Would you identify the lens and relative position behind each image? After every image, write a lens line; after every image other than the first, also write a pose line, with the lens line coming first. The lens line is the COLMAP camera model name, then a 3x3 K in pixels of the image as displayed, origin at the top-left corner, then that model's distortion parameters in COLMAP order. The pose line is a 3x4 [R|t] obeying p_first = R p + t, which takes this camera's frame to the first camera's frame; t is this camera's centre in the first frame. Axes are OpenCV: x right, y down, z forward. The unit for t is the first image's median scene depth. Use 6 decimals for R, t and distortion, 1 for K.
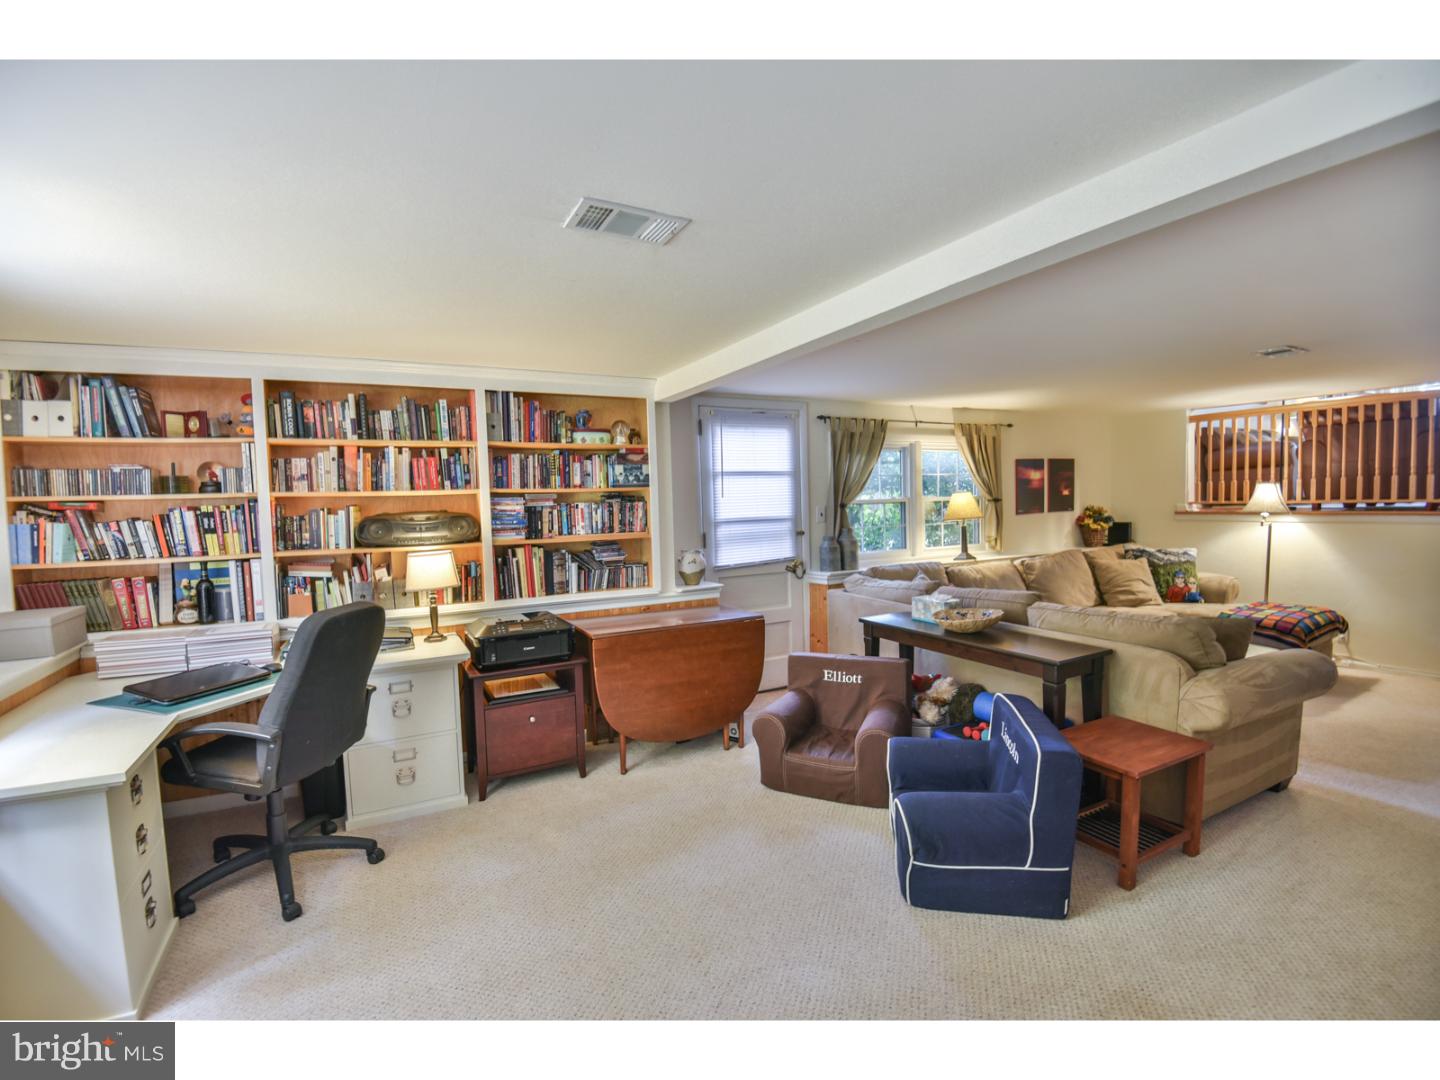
lens RADIAL K [[698.7, 0, 720.0], [0, 698.7, 540.0], [0, 0, 1]] dist [-0.040954, -0.000547]
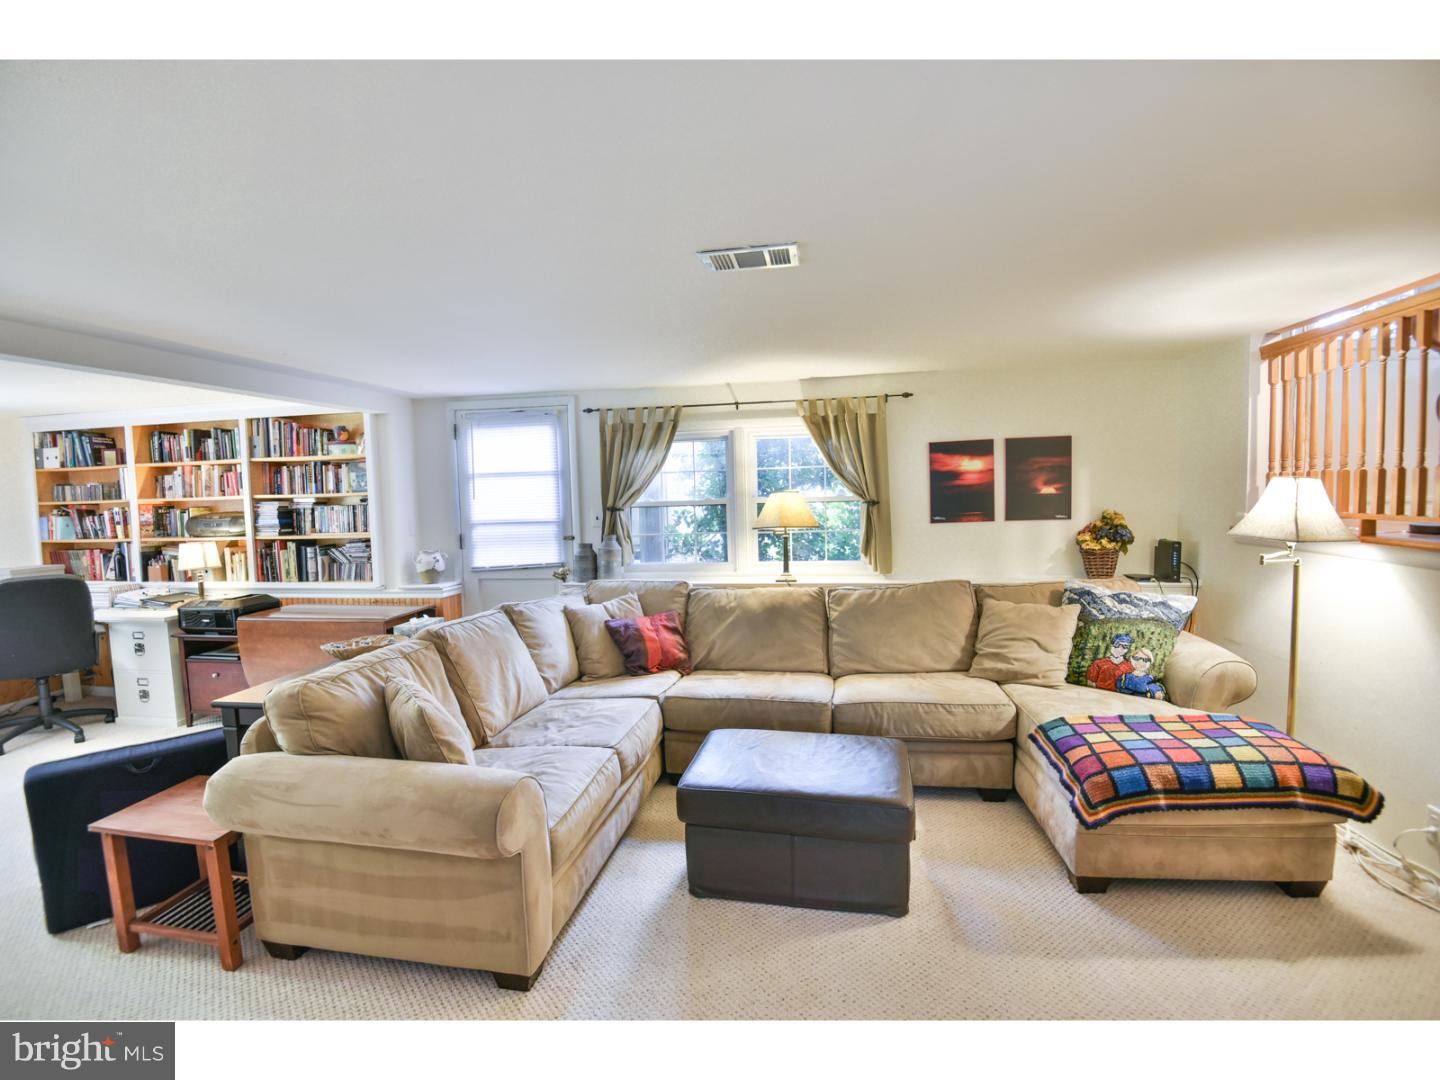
lens RADIAL K [[716.8, 0, 720.0], [0, 716.8, 540.0], [0, 0, 1]] dist [-0.049310, -0.000206]
pose [[0.783798, 0.047881, -0.619168, 0.888398], [-0.030275, 0.998784, 0.038912, -0.051743], [0.620278, -0.011754, 0.784294, 0.396220]]
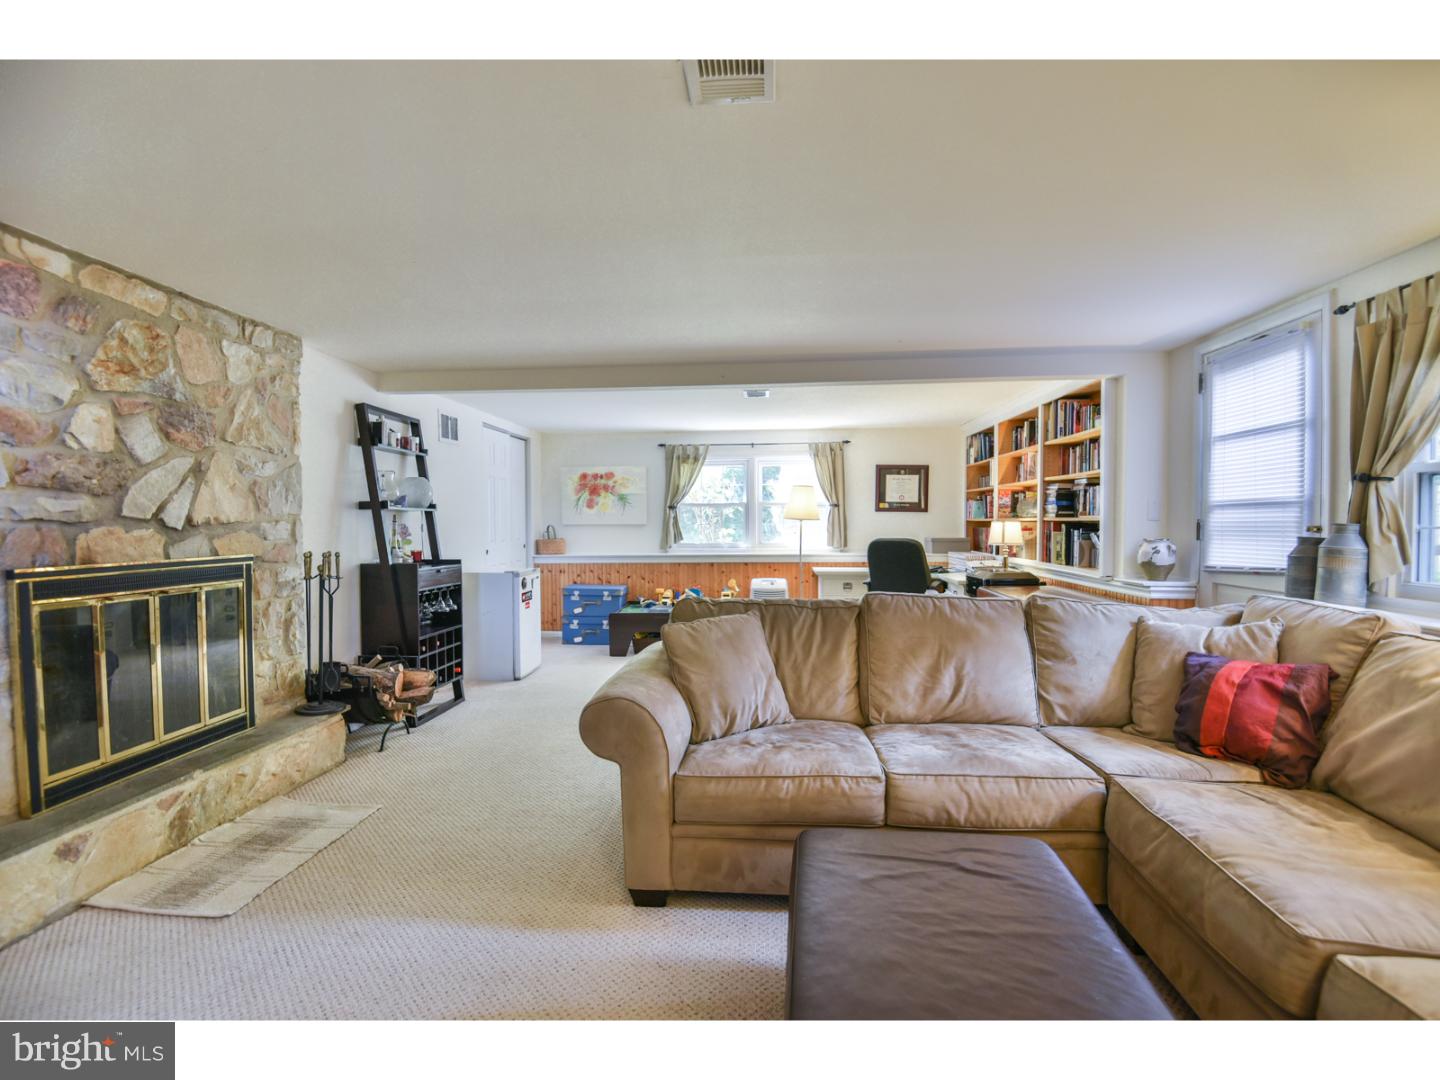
lens RADIAL K [[698.7, 0, 720.0], [0, 698.7, 540.0], [0, 0, 1]] dist [-0.040954, -0.000547]
pose [[-0.548364, 0.045993, -0.834974, 0.858731], [-0.035030, 0.996347, 0.077888, -0.027581], [0.835505, 0.071960, -0.544750, 0.930086]]
